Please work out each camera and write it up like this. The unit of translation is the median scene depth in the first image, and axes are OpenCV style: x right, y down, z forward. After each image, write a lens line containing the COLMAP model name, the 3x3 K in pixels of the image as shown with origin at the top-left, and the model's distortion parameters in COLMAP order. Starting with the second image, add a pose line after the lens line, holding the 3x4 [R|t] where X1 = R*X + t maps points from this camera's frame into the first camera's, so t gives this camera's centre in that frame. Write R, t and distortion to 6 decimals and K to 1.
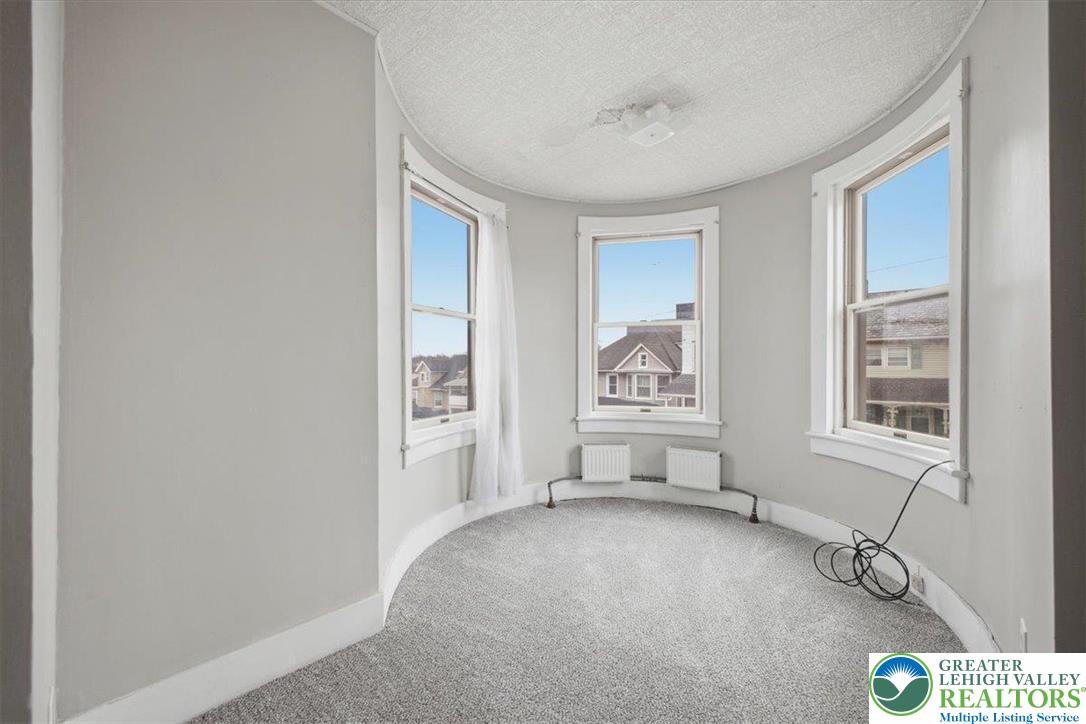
lens RADIAL K [[428.4, 0, 542.0], [0, 428.4, 362.0], [0, 0, 1]] dist [0.013602, -0.001017]
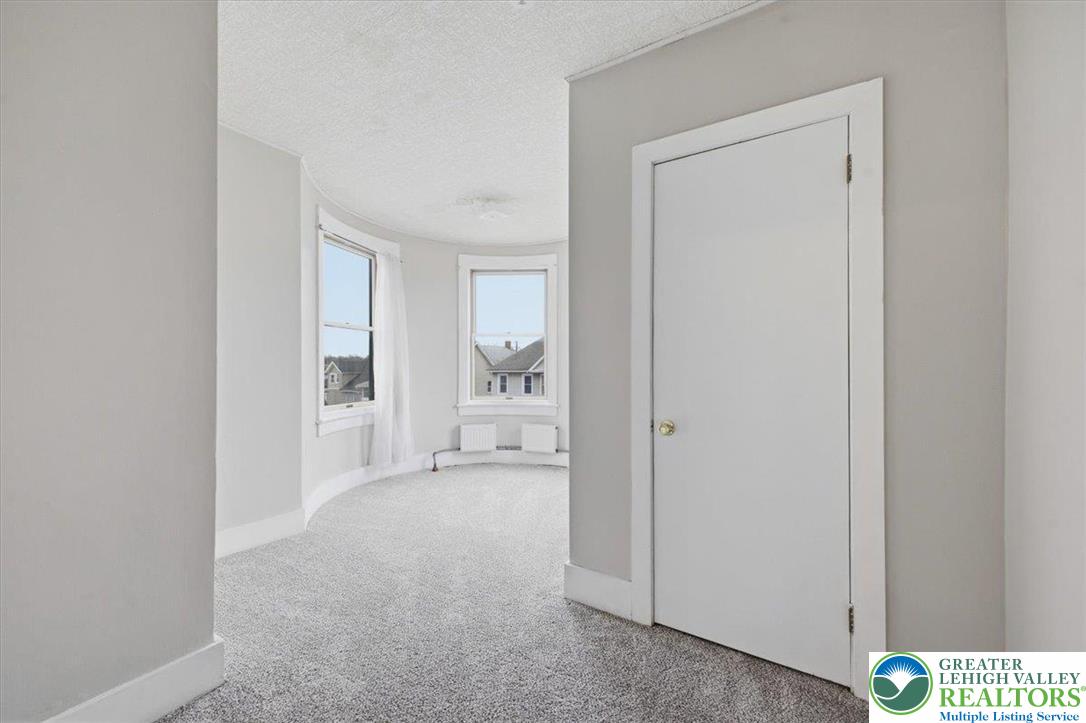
lens RADIAL K [[428.4, 0, 546.4], [0, 428.4, 358.4], [0, 0, 1]] dist [0.013602, -0.001017]
pose [[0.982031, 0.001030, 0.188717, 0.112828], [0.001025, 0.999941, -0.010791, 0.000723], [-0.188717, 0.010791, 0.981972, -0.401156]]
